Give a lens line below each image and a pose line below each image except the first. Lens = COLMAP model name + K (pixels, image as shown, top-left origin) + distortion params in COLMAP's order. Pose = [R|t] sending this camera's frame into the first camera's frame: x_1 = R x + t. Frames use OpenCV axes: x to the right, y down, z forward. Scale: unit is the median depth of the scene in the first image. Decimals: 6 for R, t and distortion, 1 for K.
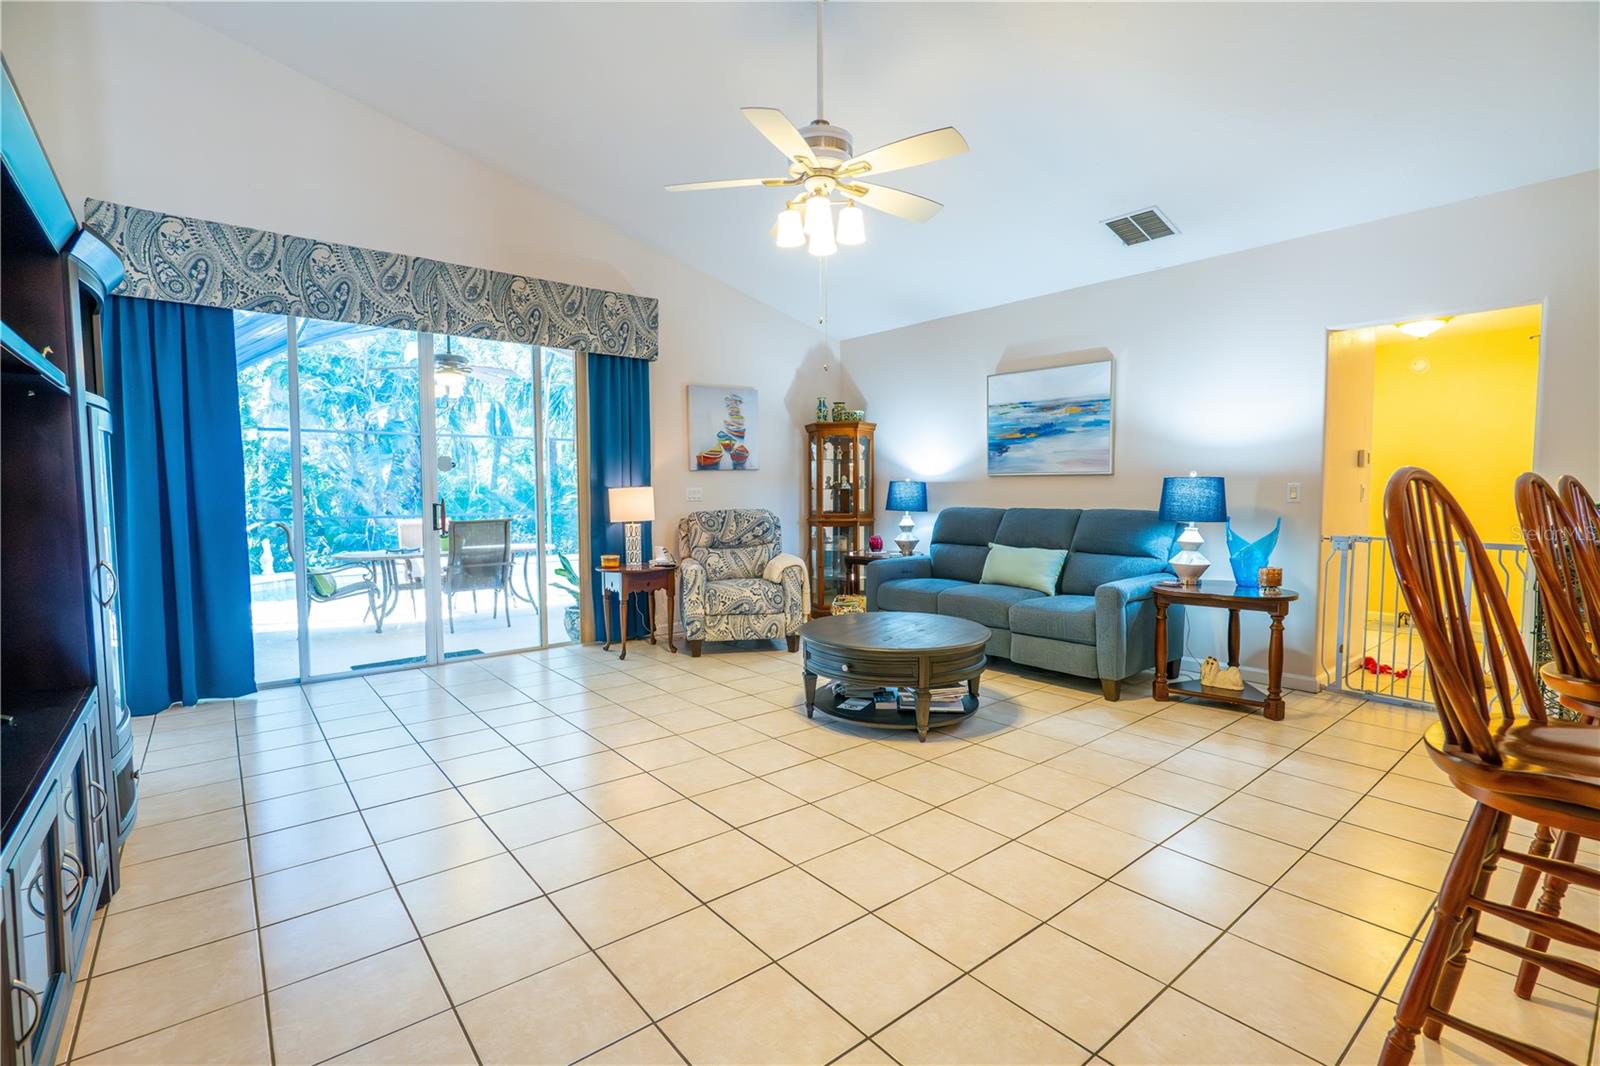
lens RADIAL K [[733.0, 0, 801.1], [0, 733.0, 529.6], [0, 0, 1]] dist [-0.024749, 0.006643]
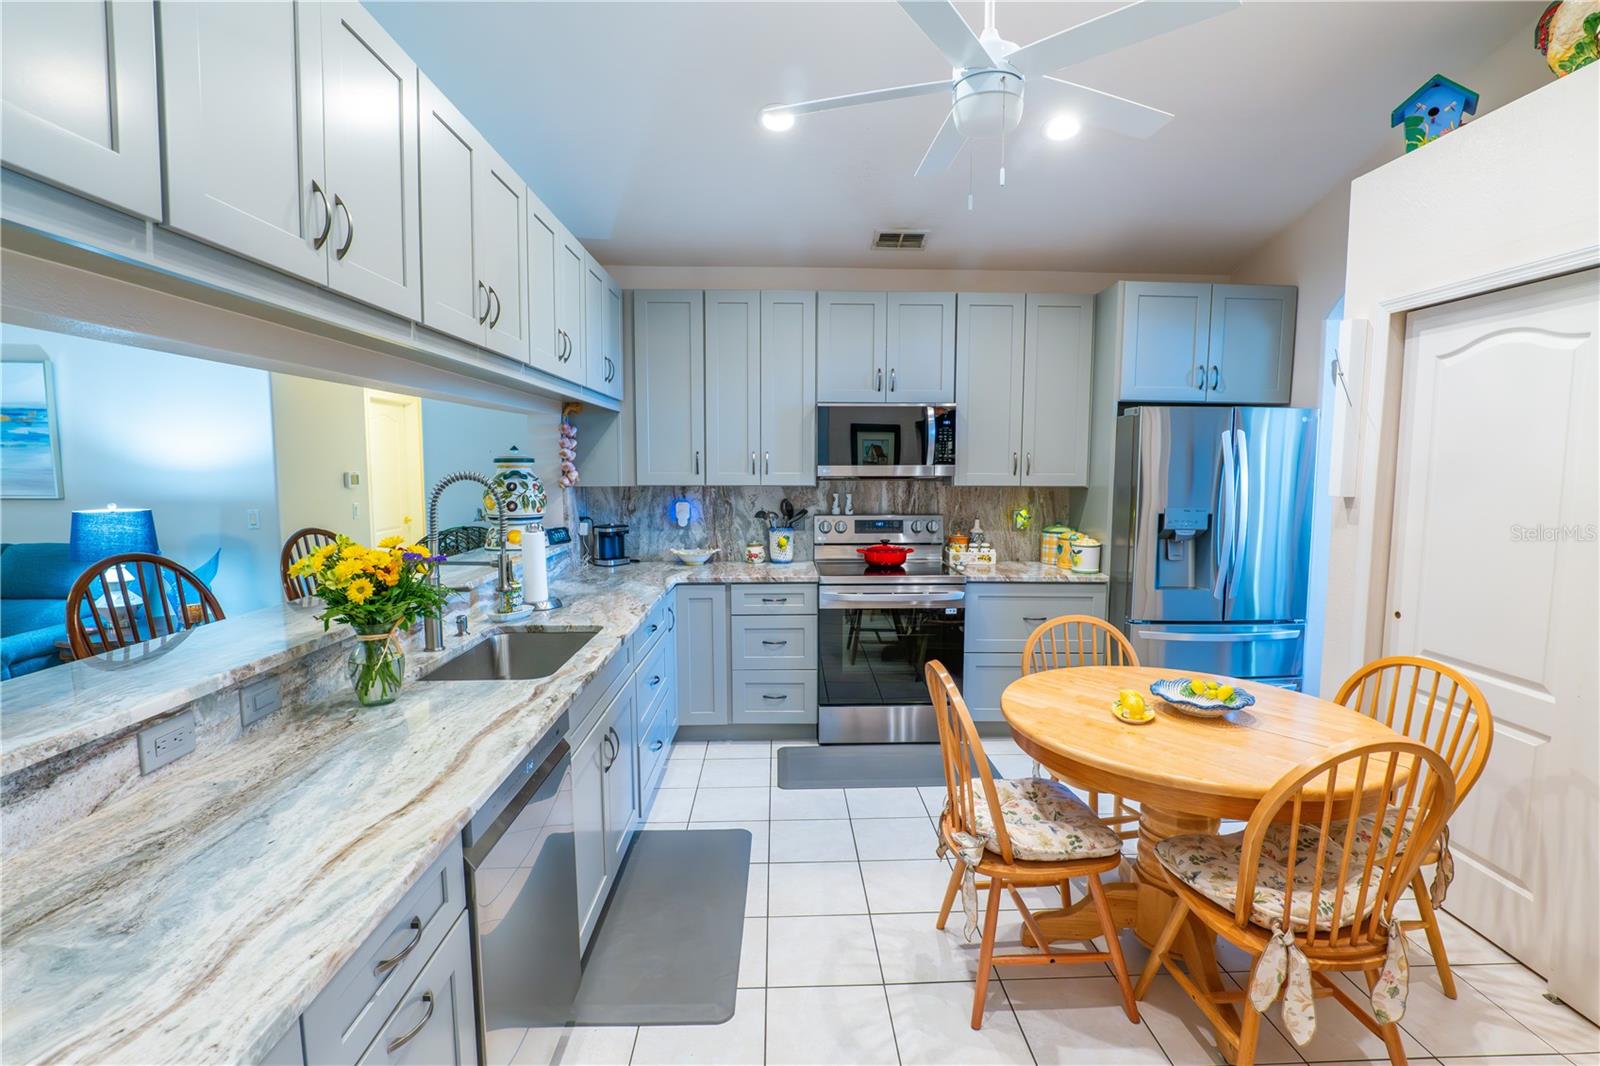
lens RADIAL K [[733.0, 0, 815.0], [0, 733.0, 527.0], [0, 0, 1]] dist [-0.024749, 0.006643]
pose [[0.599788, -0.065432, 0.797479, 0.253797], [0.042307, 0.997850, 0.050052, -0.042412], [-0.799039, 0.003718, 0.601267, -0.182341]]
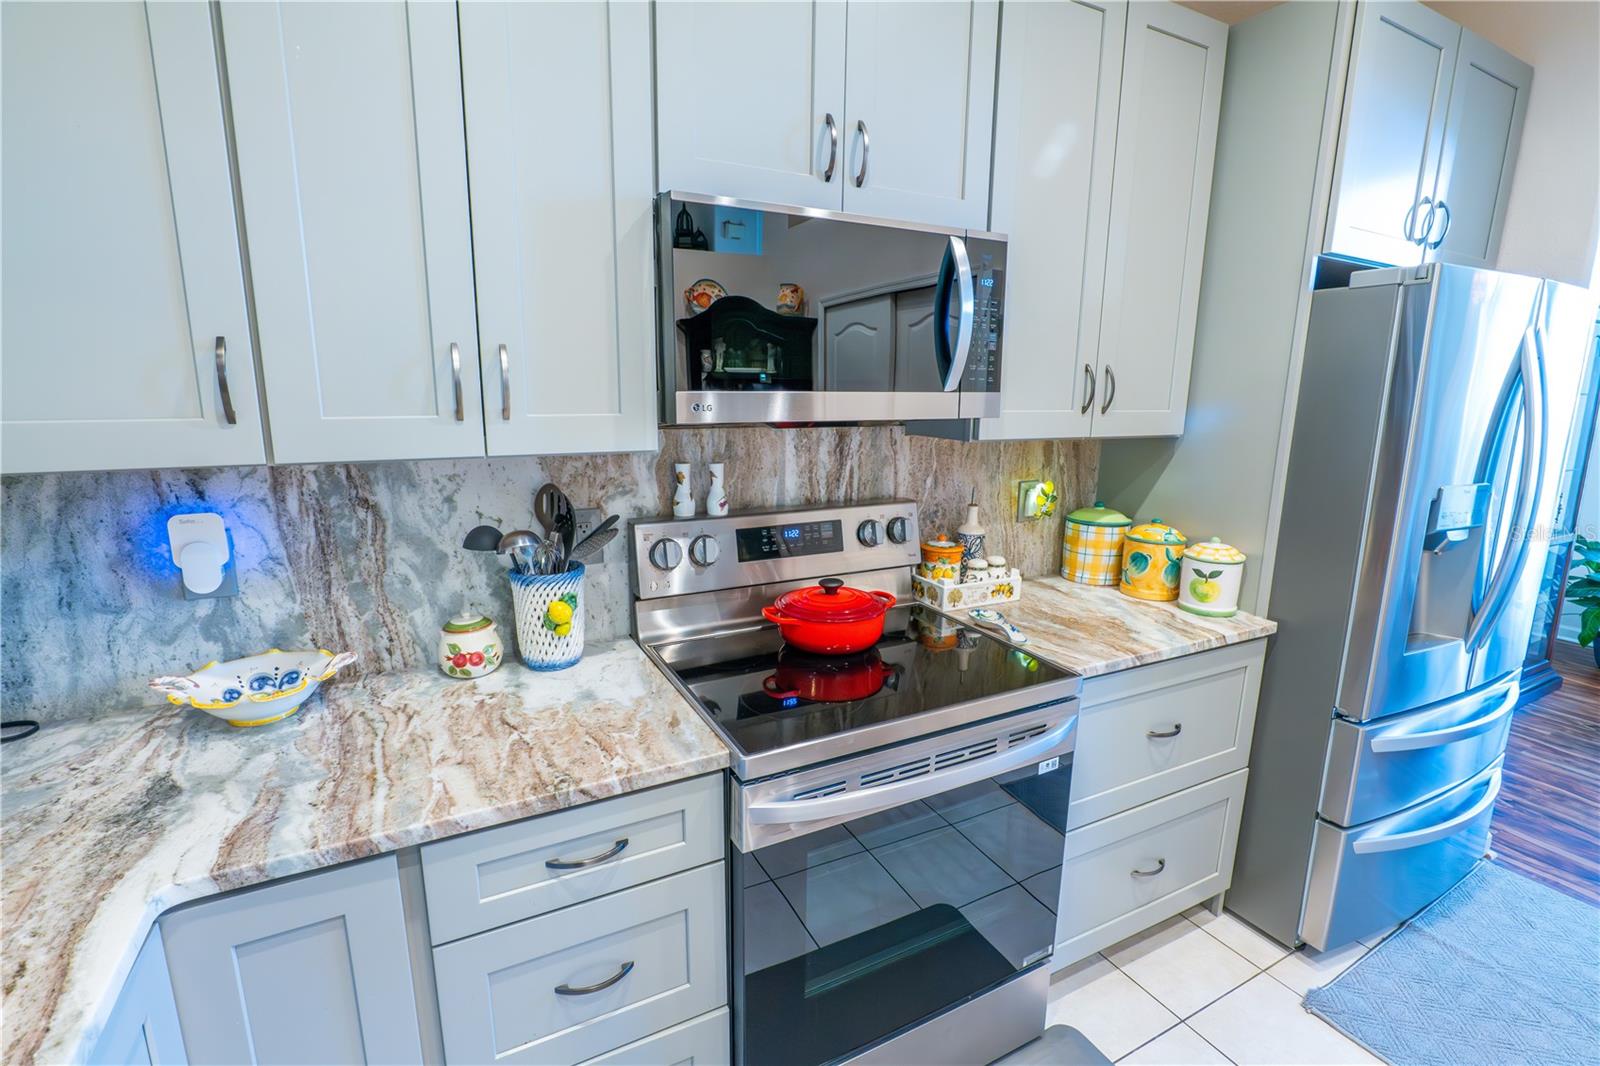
lens RADIAL K [[733.0, 0, 804.7], [0, 733.0, 529.9], [0, 0, 1]] dist [-0.024749, 0.006643]
pose [[0.191854, -0.187172, 0.963410, 0.610977], [0.045009, 0.982291, 0.181877, -0.064202], [-0.980391, 0.008468, 0.196881, 0.166228]]
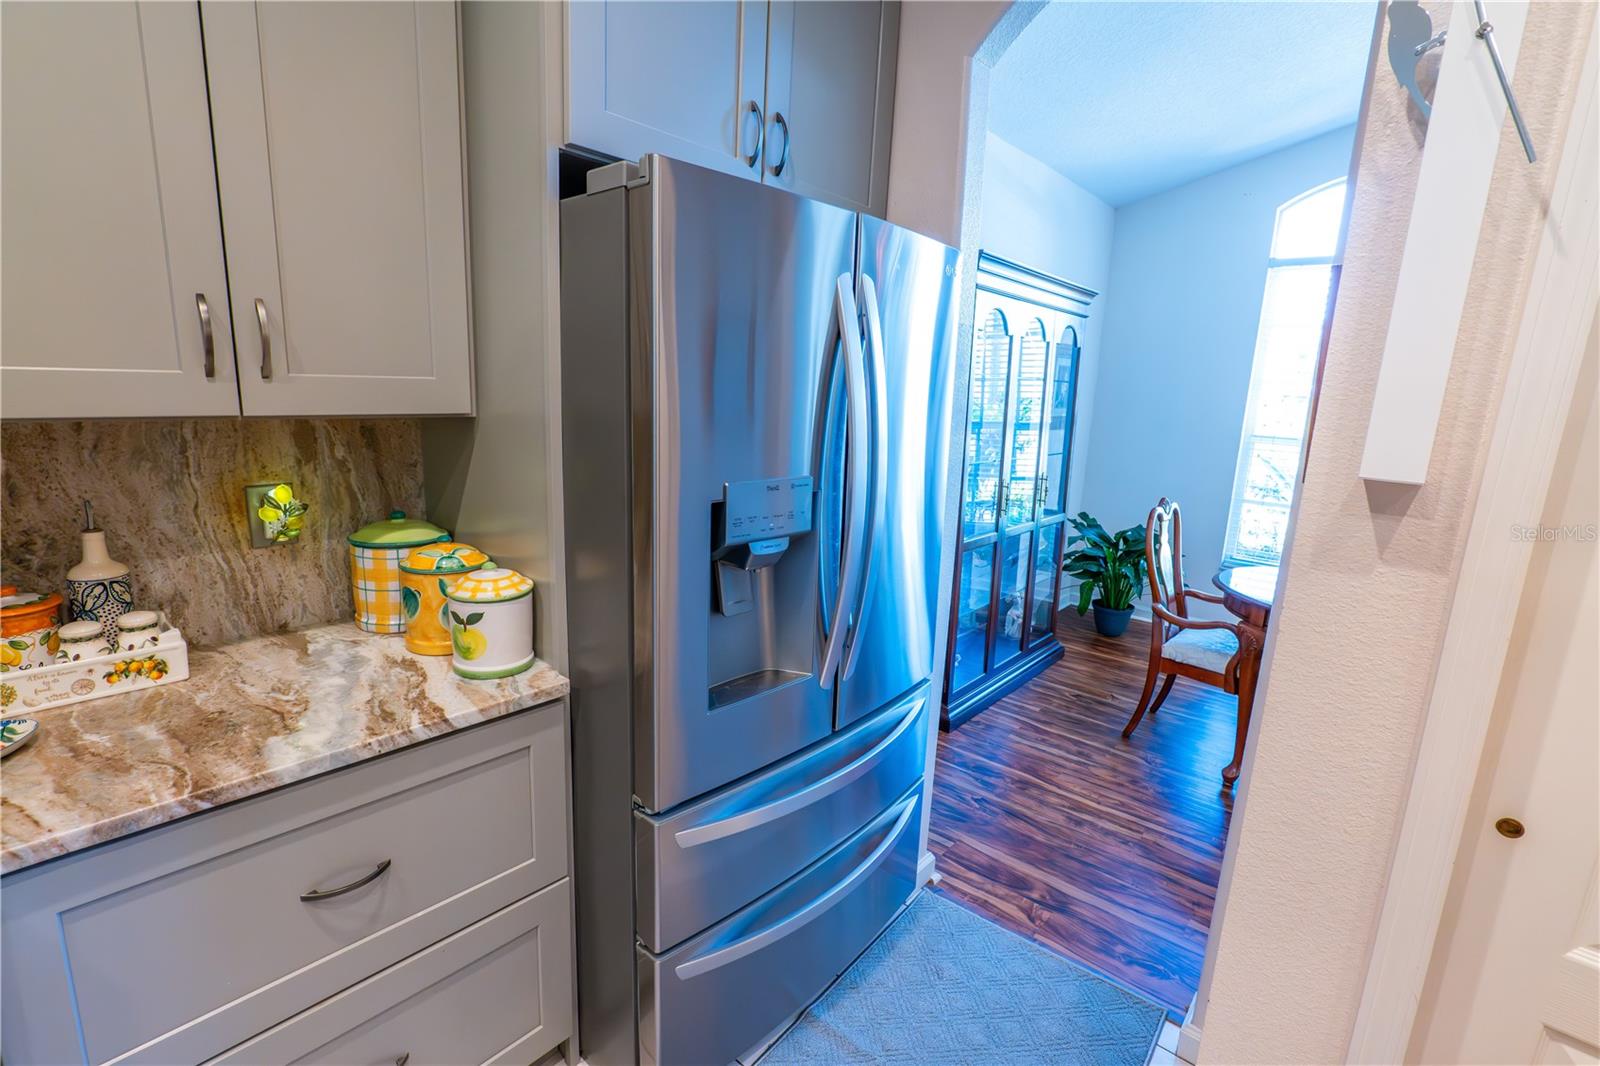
lens RADIAL K [[733.0, 0, 805.3], [0, 733.0, 533.0], [0, 0, 1]] dist [-0.024749, 0.006643]
pose [[-0.180706, -0.207179, 0.961469, 0.738792], [0.019034, 0.976643, 0.214026, -0.047010], [-0.983353, 0.056976, -0.172542, -0.024548]]
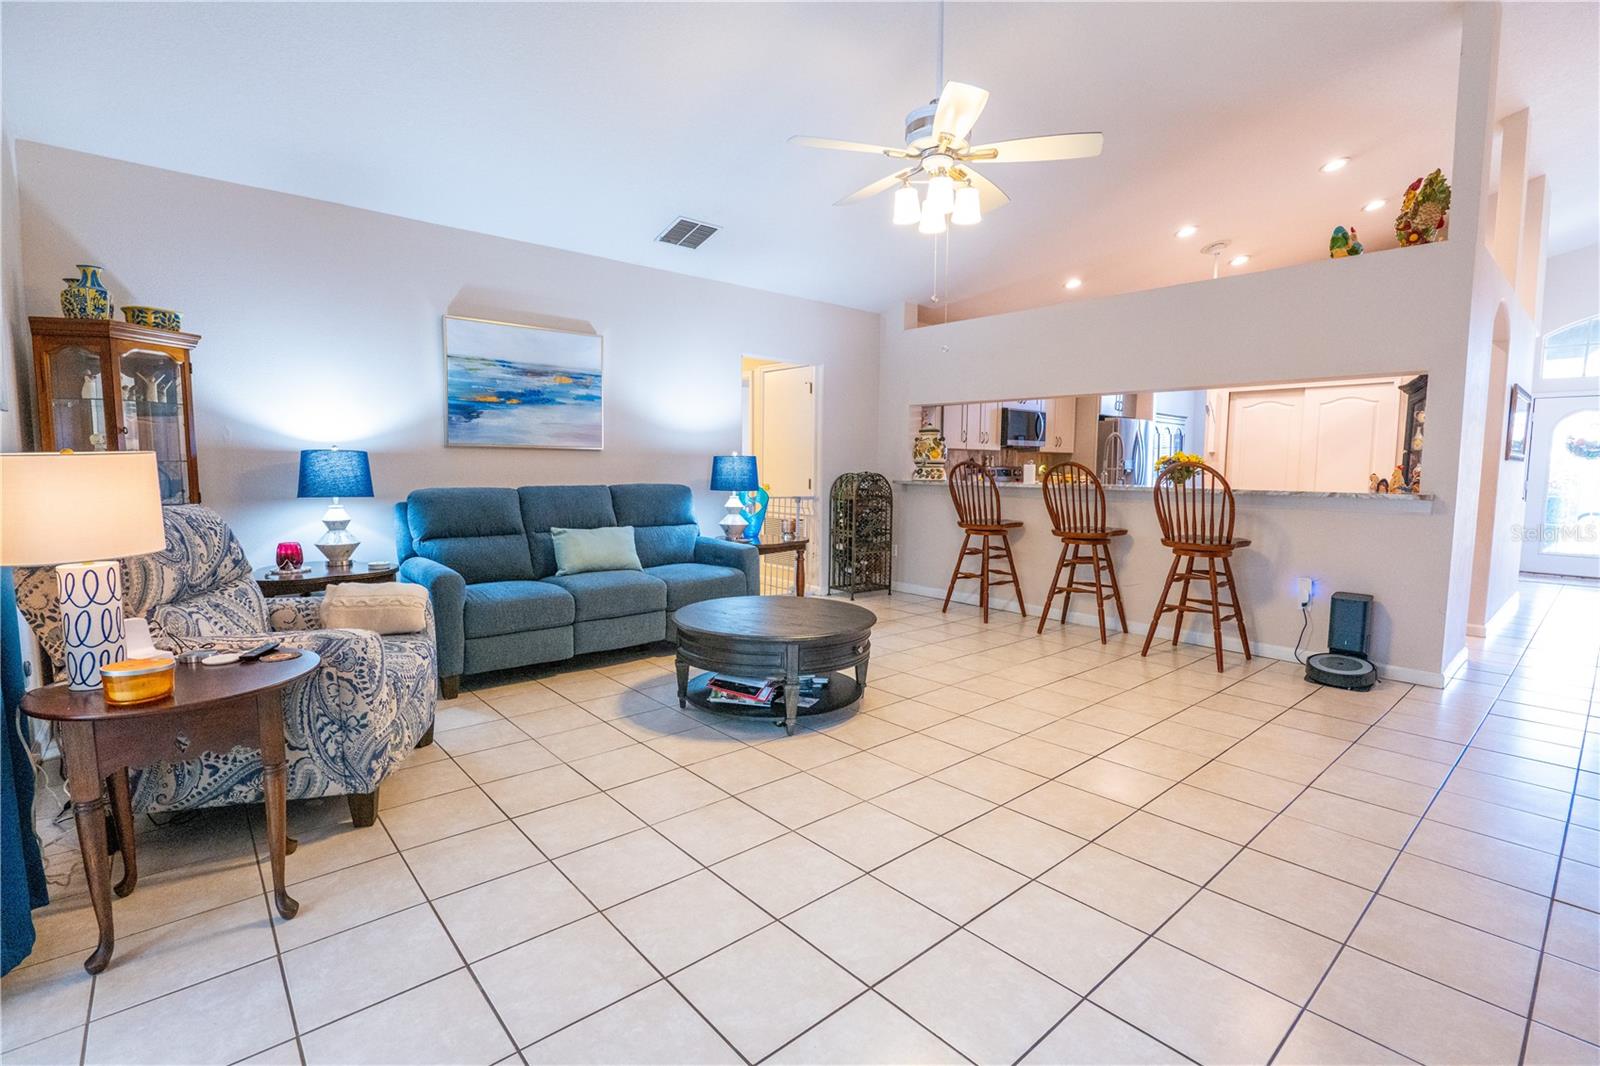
lens RADIAL K [[733.0, 0, 803.9], [0, 733.0, 534.6], [0, 0, 1]] dist [-0.024749, 0.006643]
pose [[-0.022070, -0.096683, 0.995070, -0.551969], [0.043839, 0.994262, 0.097577, -0.040288], [-0.998795, 0.045776, -0.017704, 0.662911]]
